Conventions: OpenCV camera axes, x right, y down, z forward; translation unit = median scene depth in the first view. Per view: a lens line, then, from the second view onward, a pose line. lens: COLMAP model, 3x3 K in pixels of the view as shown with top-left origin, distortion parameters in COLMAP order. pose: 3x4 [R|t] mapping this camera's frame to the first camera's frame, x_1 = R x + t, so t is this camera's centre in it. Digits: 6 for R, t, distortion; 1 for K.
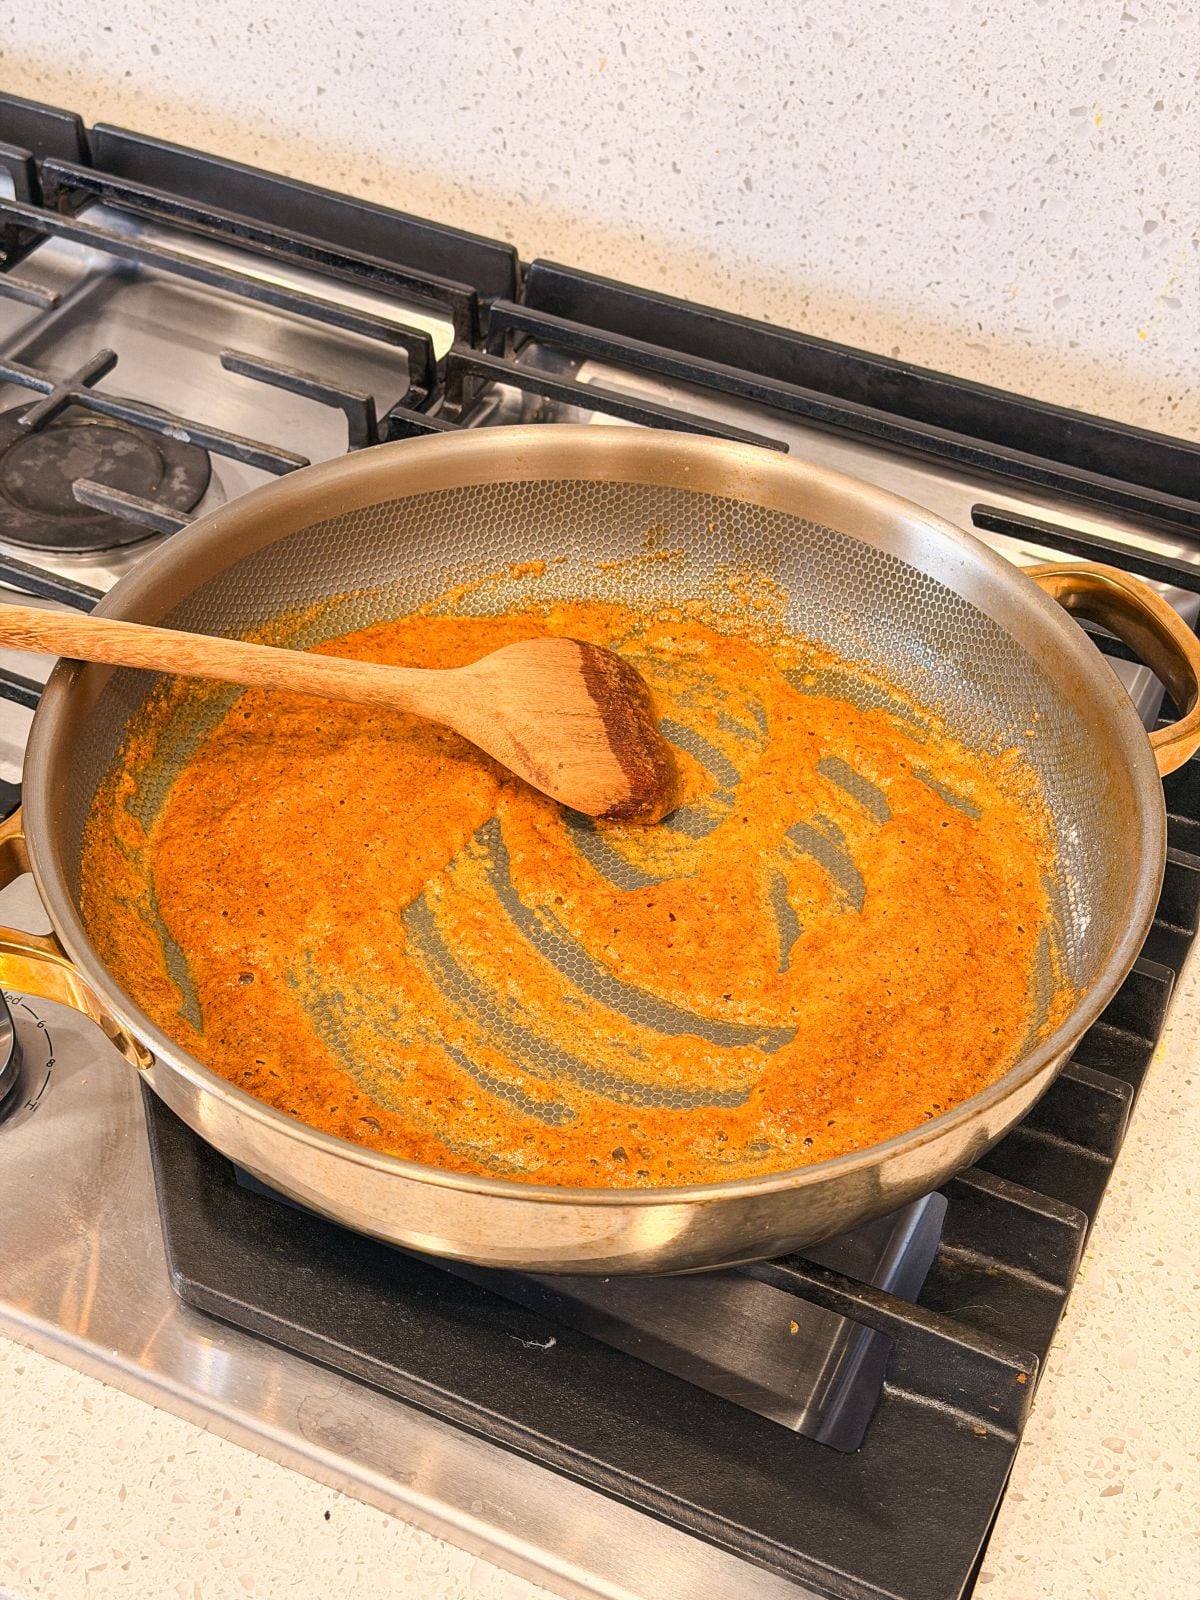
lens RADIAL K [[2212.6, 0, 630.8], [0, 2212.6, 799.7], [0, 0, 1]] dist [0.202512, -0.543552]
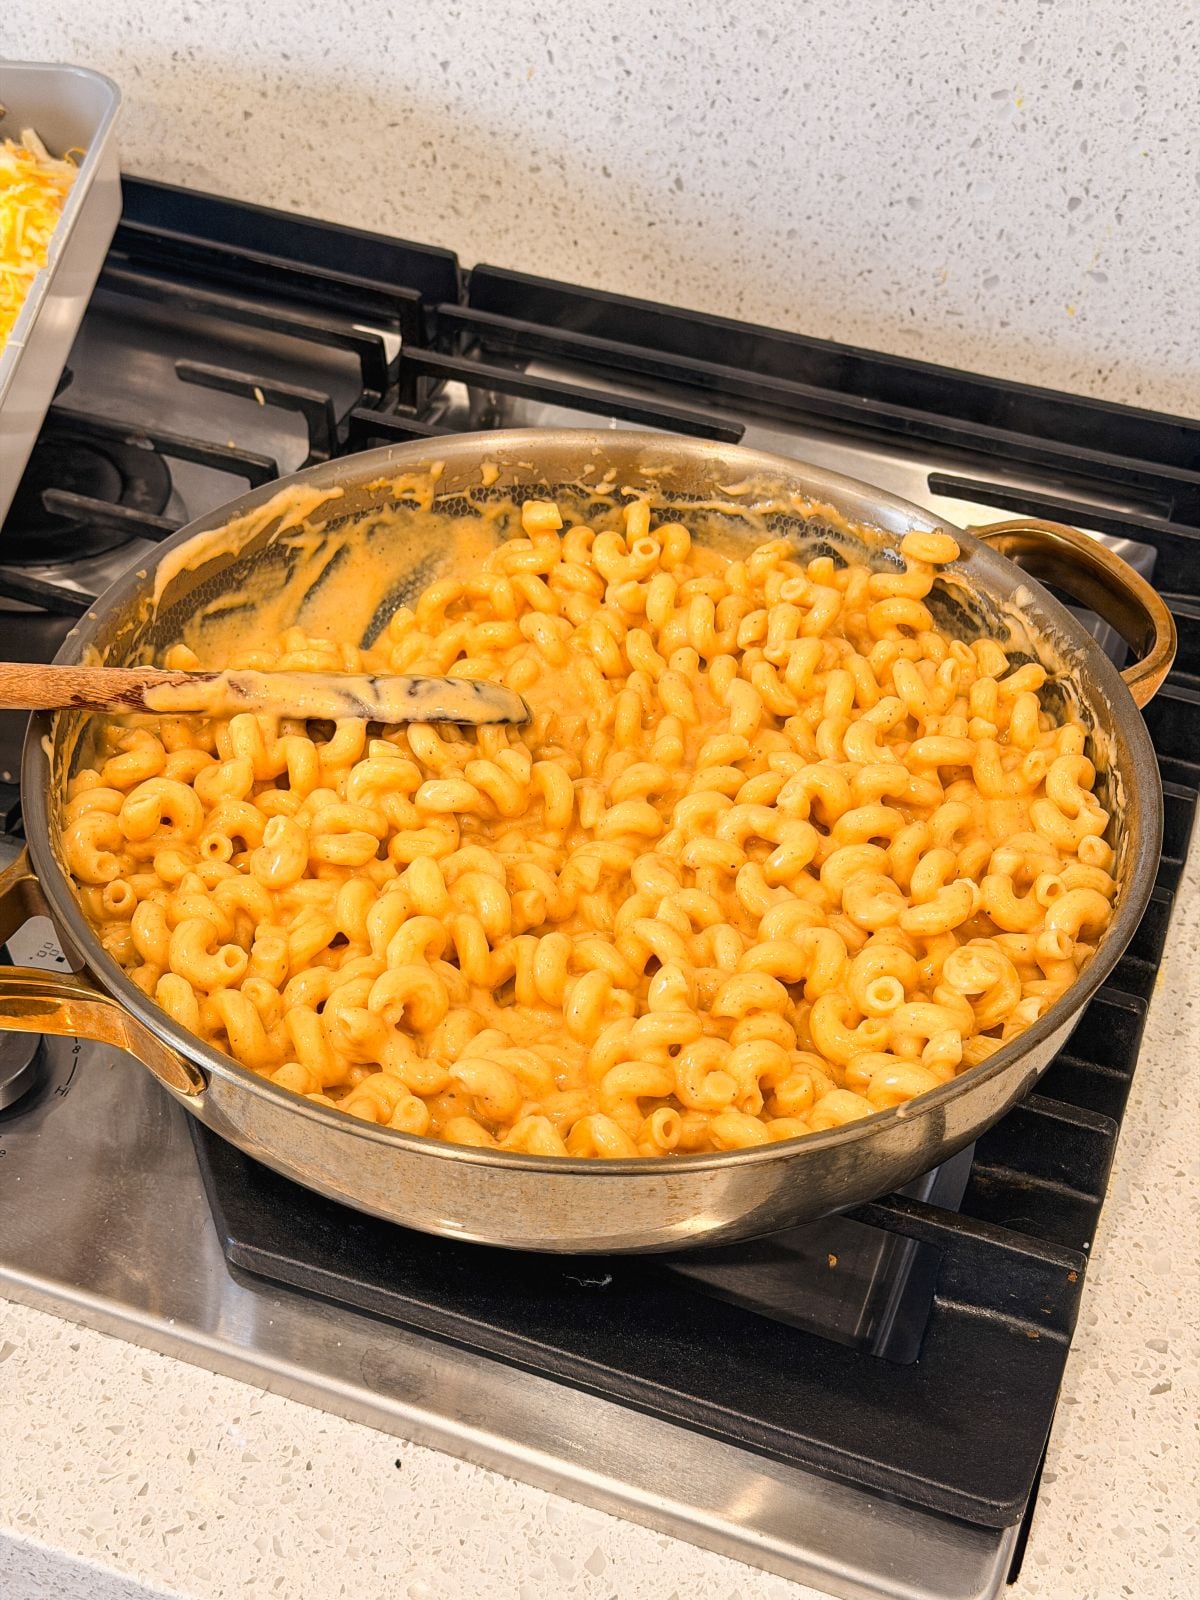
lens RADIAL K [[2212.6, 0, 630.8], [0, 2212.6, 799.7], [0, 0, 1]] dist [0.202512, -0.543552]
pose [[0.996897, -0.057640, 0.053603, -0.042444], [0.059267, 0.997813, -0.029276, 0.035908], [-0.051798, 0.032362, 0.998133, -0.010639]]
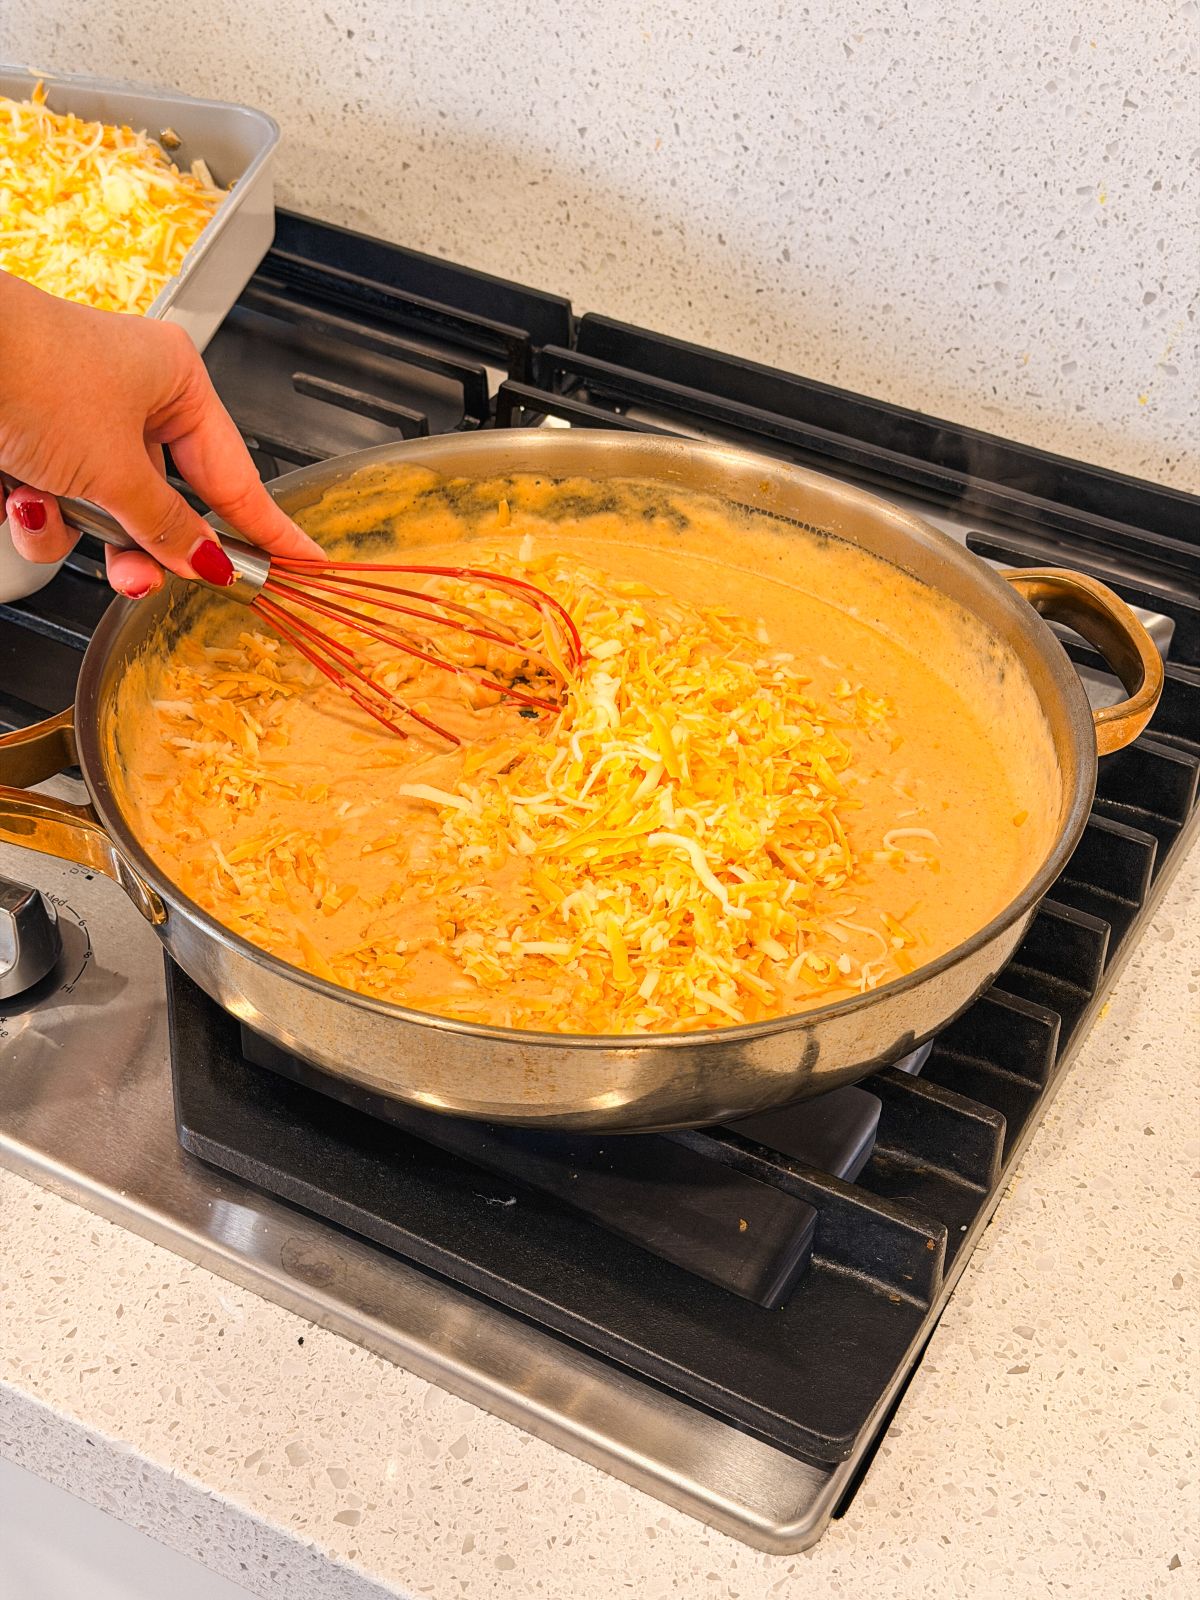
lens RADIAL K [[2212.6, 0, 630.8], [0, 2212.6, 799.7], [0, 0, 1]] dist [0.202512, -0.543552]
pose [[0.997867, 0.045705, -0.046618, 0.041736], [-0.049172, 0.995883, -0.076147, 0.080216], [0.042946, 0.078276, 0.996006, -0.071953]]
